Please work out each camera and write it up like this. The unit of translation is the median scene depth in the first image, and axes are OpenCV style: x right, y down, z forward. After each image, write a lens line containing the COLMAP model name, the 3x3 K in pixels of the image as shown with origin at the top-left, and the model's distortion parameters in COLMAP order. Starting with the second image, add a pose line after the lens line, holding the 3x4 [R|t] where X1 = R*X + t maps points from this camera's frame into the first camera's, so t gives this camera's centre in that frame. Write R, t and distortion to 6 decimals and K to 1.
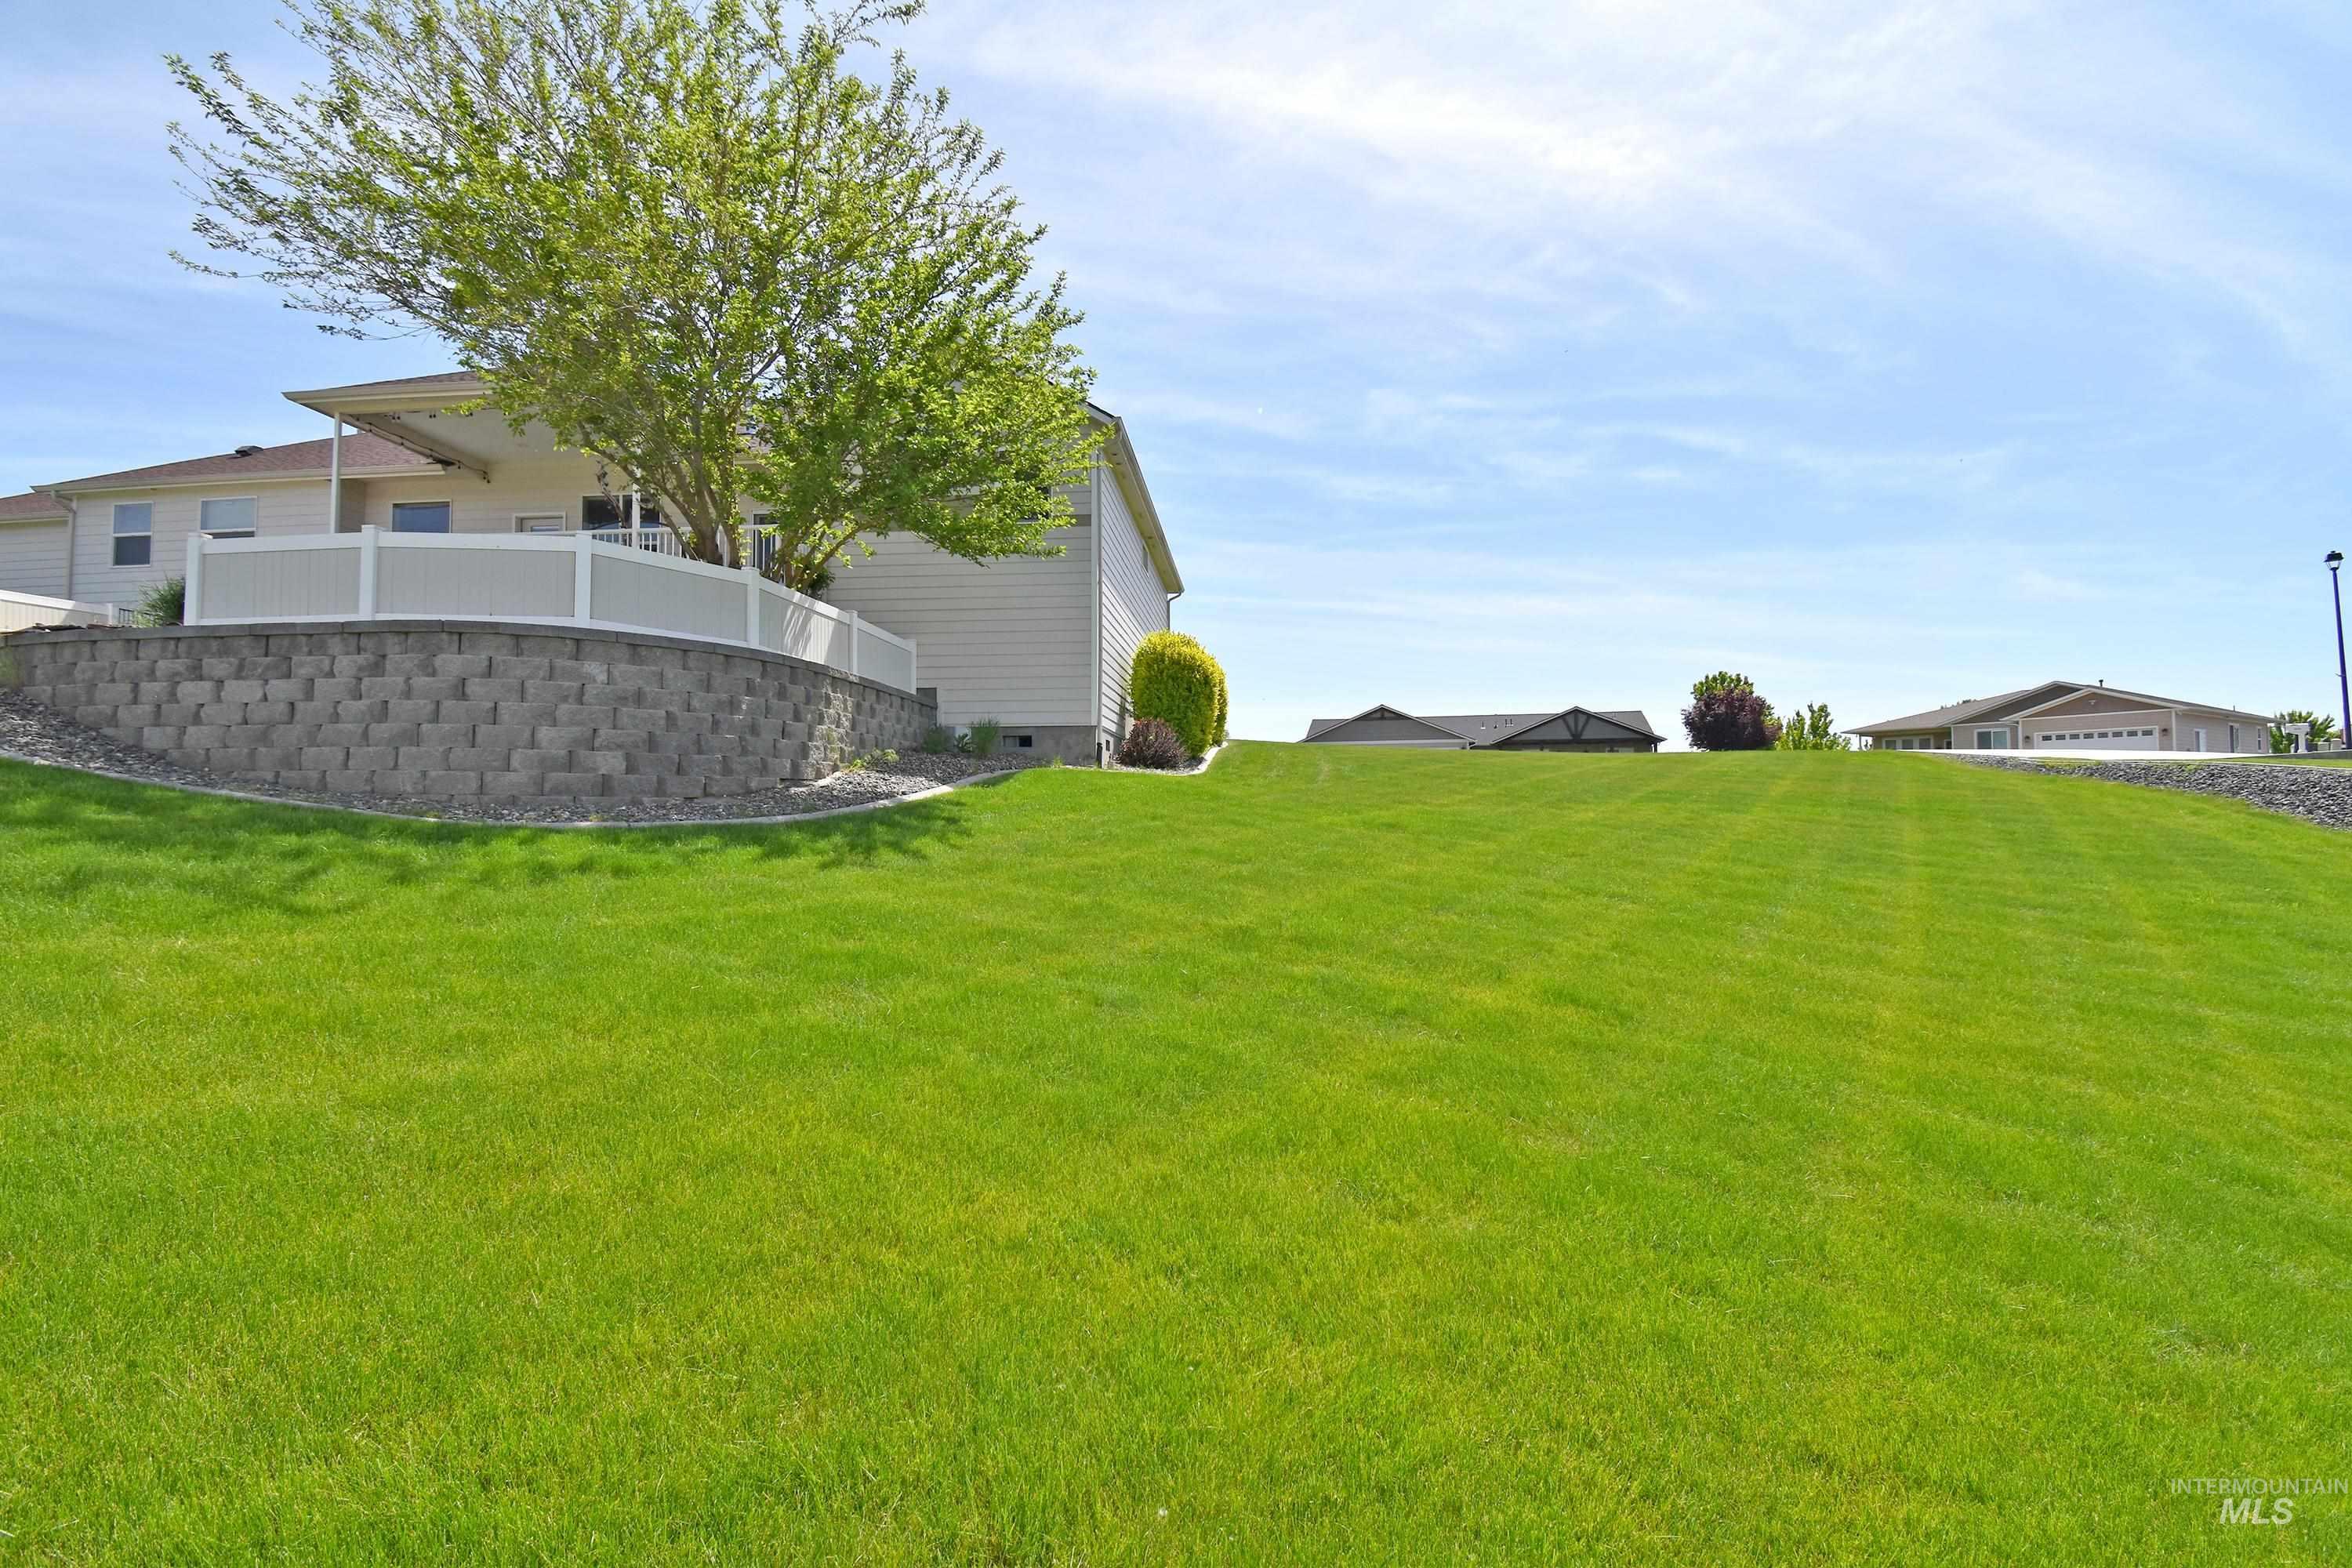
lens RADIAL K [[1012.4, 0, 1146.5], [0, 1012.4, 776.9], [0, 0, 1]] dist [0.010341, -0.021286]
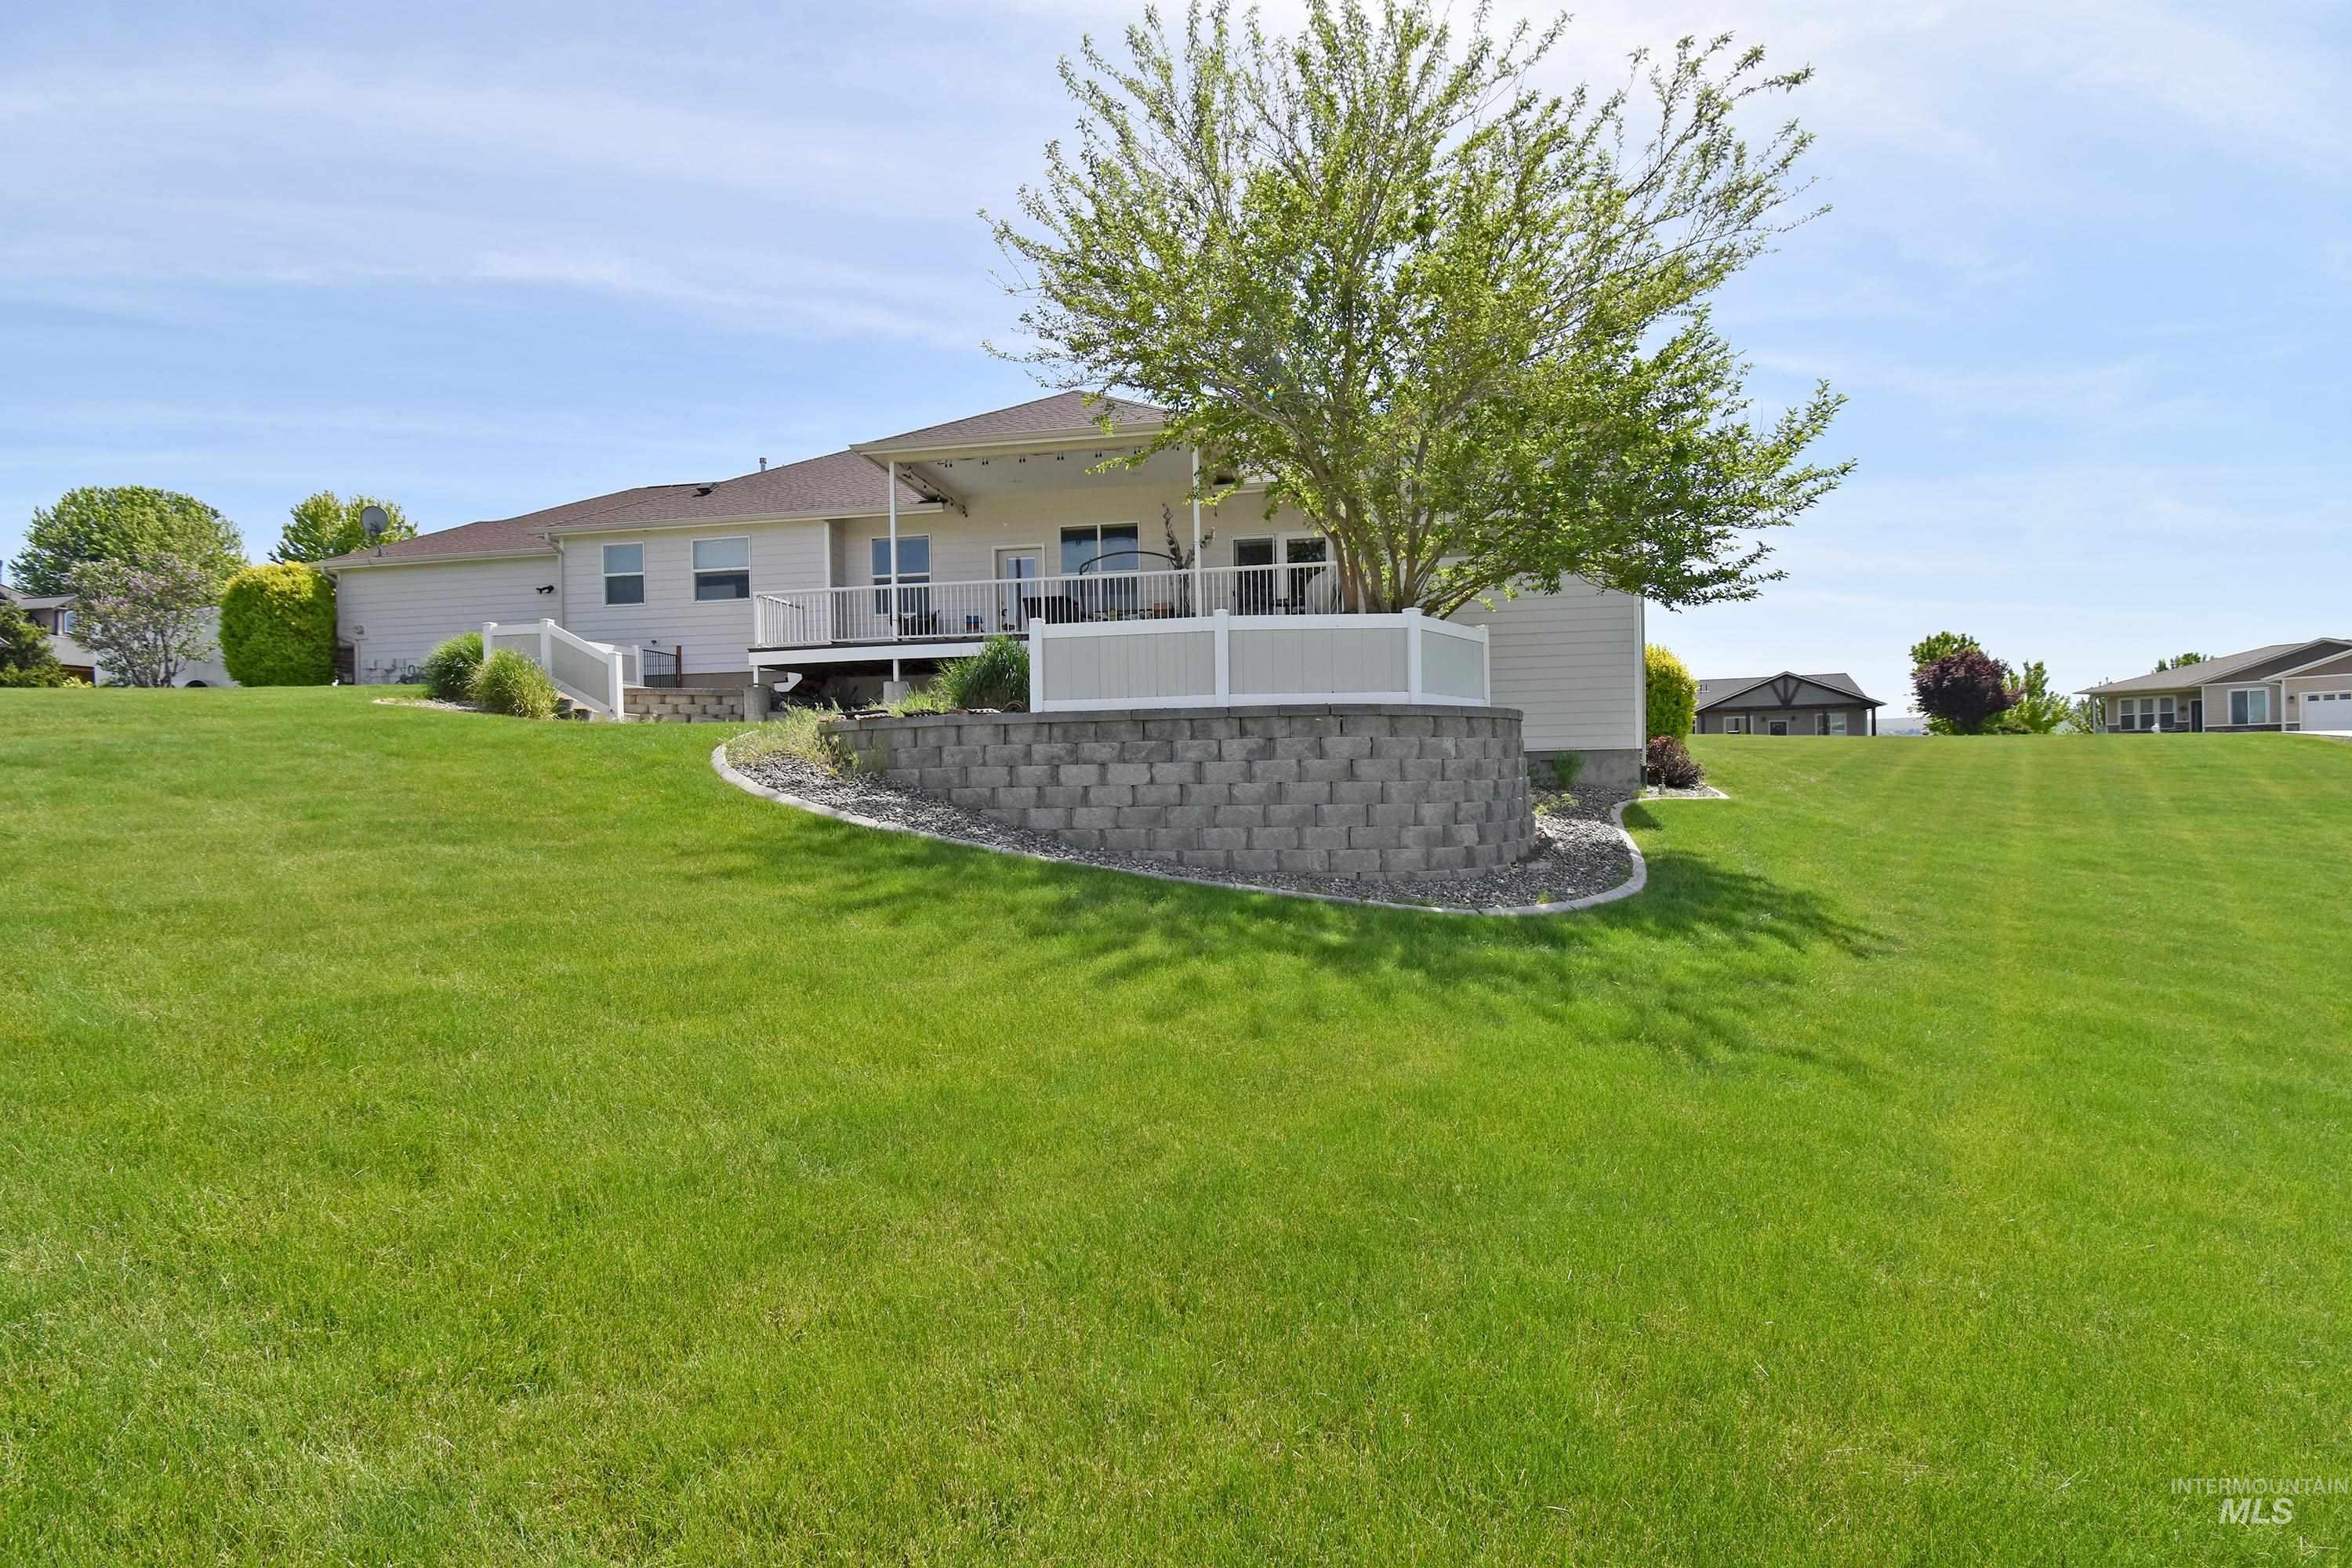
lens RADIAL K [[1004.6, 0, 1102.8], [0, 1004.6, 790.1], [0, 0, 1]] dist [0.000115, -0.011294]
pose [[0.996966, -0.015151, -0.076344, -0.837839], [0.019554, 0.998168, 0.057255, -0.128187], [0.075337, -0.058574, 0.995436, -0.051417]]
